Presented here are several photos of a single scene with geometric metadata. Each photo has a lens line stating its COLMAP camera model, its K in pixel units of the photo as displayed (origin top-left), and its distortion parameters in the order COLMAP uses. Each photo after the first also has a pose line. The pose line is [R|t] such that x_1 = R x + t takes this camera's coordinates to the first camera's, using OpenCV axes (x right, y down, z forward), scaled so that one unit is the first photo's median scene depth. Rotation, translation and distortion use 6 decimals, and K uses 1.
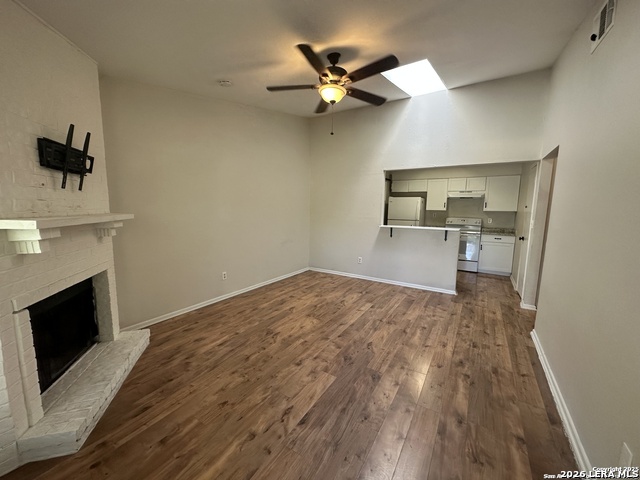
lens RADIAL K [[260.6, 0, 318.7], [0, 260.6, 238.3], [0, 0, 1]] dist [-0.001670, -0.000140]
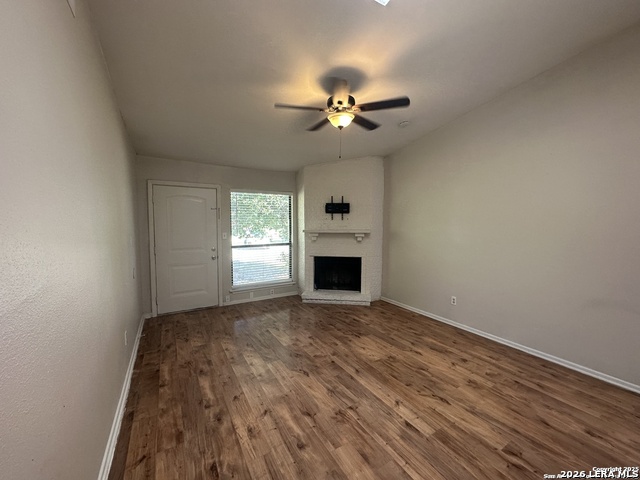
lens RADIAL K [[260.6, 0, 321.8], [0, 260.6, 239.3], [0, 0, 1]] dist [-0.001670, -0.000140]
pose [[-0.456031, 0.047005, -0.888722, 0.930232], [-0.111993, 0.987635, 0.109703, -0.170497], [0.882889, 0.149559, -0.445128, 1.324058]]
